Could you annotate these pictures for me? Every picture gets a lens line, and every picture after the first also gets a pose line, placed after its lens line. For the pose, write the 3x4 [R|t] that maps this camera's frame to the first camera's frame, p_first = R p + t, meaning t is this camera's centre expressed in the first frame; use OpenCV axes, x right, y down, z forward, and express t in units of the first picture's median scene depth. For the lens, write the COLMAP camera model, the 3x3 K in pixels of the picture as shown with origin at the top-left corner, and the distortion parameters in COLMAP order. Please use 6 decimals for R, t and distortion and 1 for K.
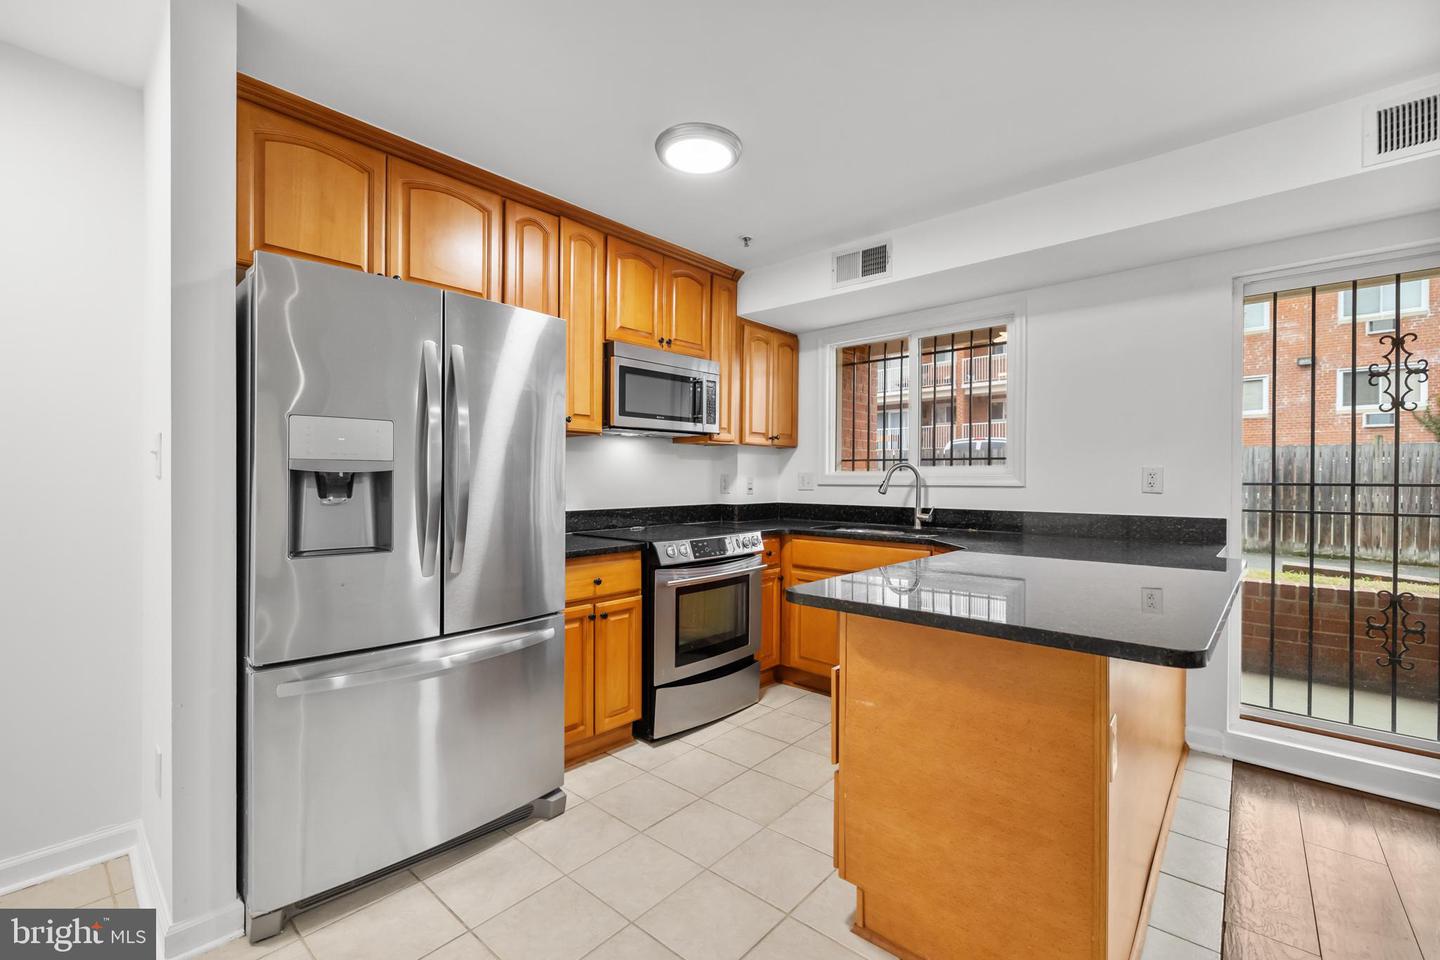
lens RADIAL K [[612.9, 0, 720.0], [0, 612.9, 480.0], [0, 0, 1]] dist [0.002501, 0.000105]
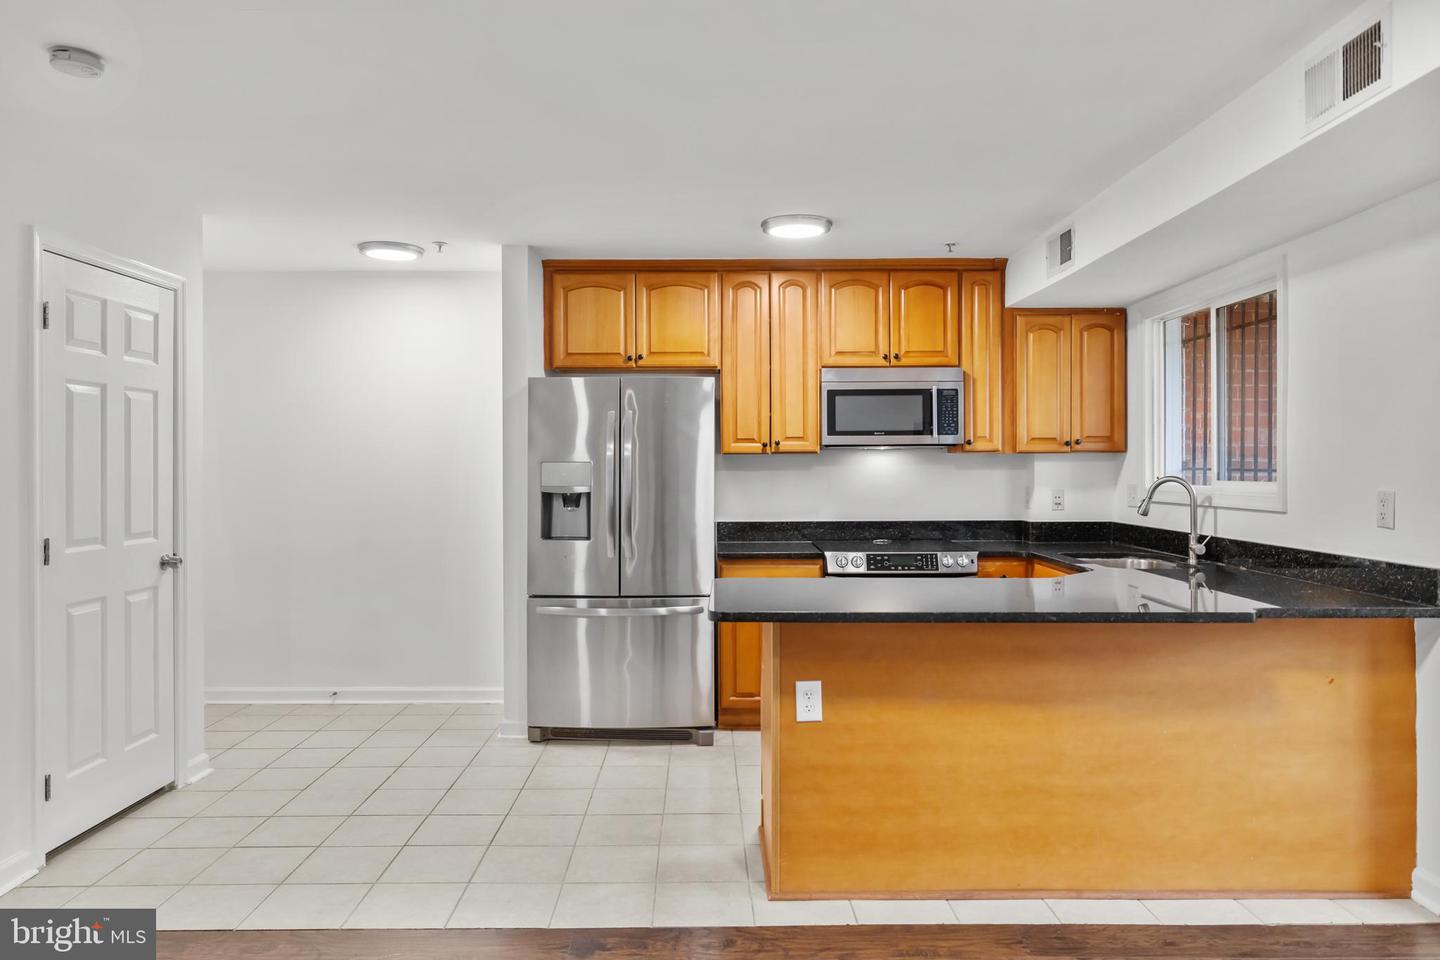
lens RADIAL K [[944.8, 0, 697.5], [0, 944.8, 463.6], [0, 0, 1]] dist [-0.001500, -0.000378]
pose [[0.657338, -0.007714, -0.753556, 0.945761], [0.002765, 0.999966, -0.007825, -0.042291], [0.753590, 0.003060, 0.657337, -0.281763]]
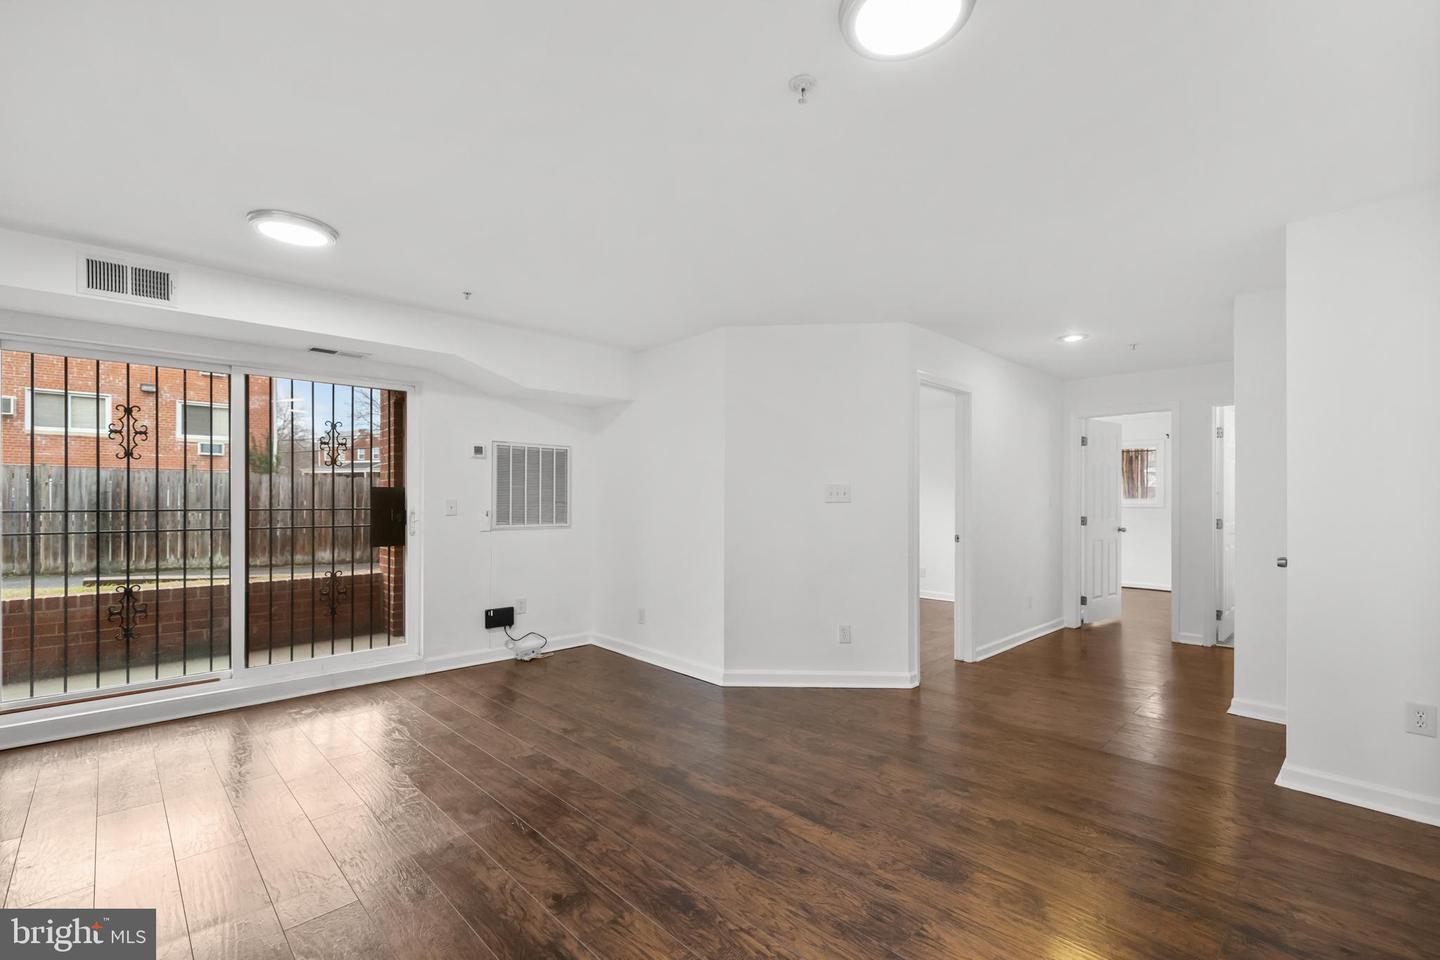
lens RADIAL K [[624.3, 0, 726.1], [0, 624.3, 497.4], [0, 0, 1]] dist [0.000275, -0.000040]
pose [[0.081790, -0.001835, 0.996648, -0.188887], [0.004805, 0.999987, 0.001447, -0.014941], [-0.996638, 0.004671, 0.081798, -0.412107]]
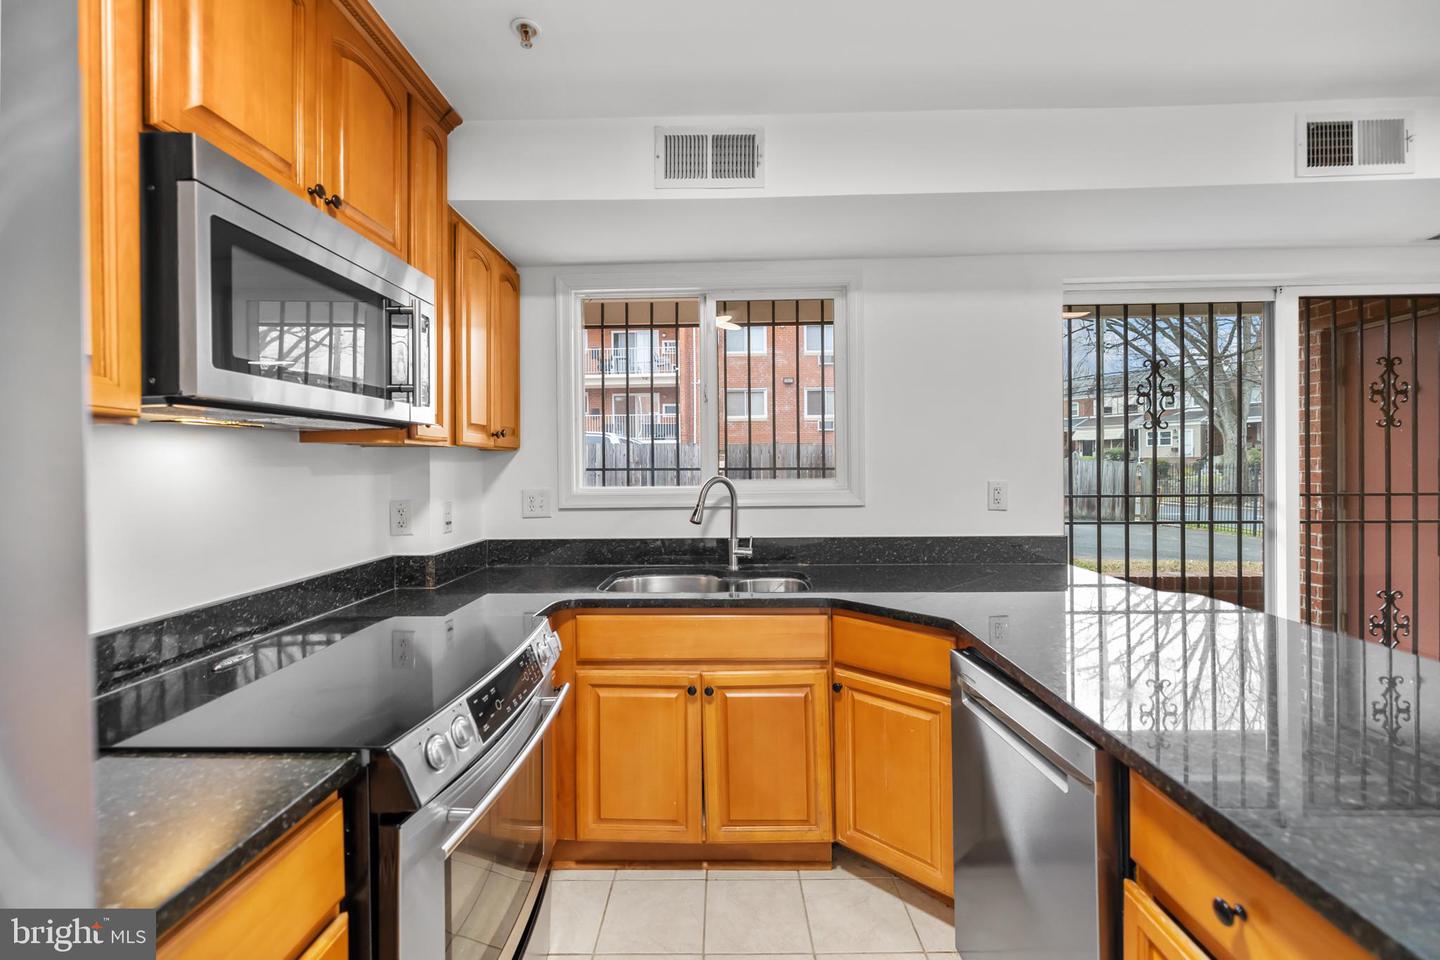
lens RADIAL K [[604.1, 0, 718.1], [0, 604.1, 473.4], [0, 0, 1]] dist [-0.000547, -0.000139]
pose [[0.757127, -0.019518, 0.652976, -0.170877], [0.014965, 0.999809, 0.012533, -0.046890], [-0.653096, 0.000283, 0.757275, 0.568144]]
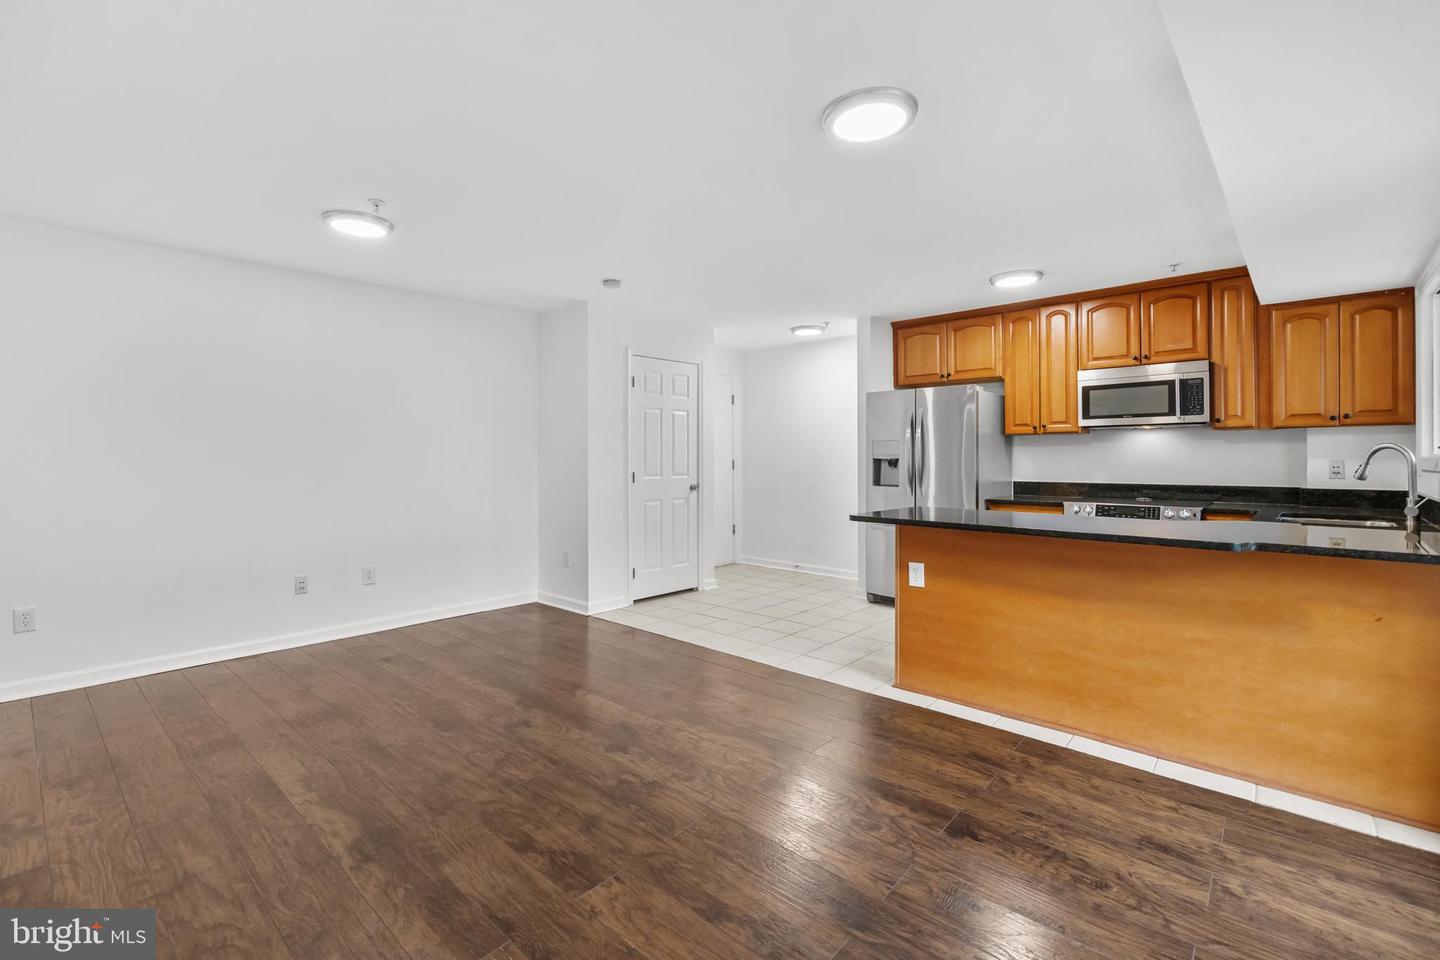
lens RADIAL K [[612.2, 0, 705.2], [0, 612.2, 453.5], [0, 0, 1]] dist [0.002146, -0.000161]
pose [[-0.023796, -0.010492, -0.999662, 1.357314], [-0.003047, 0.999941, -0.010422, -0.002726], [0.999712, 0.002798, -0.023827, 0.103621]]
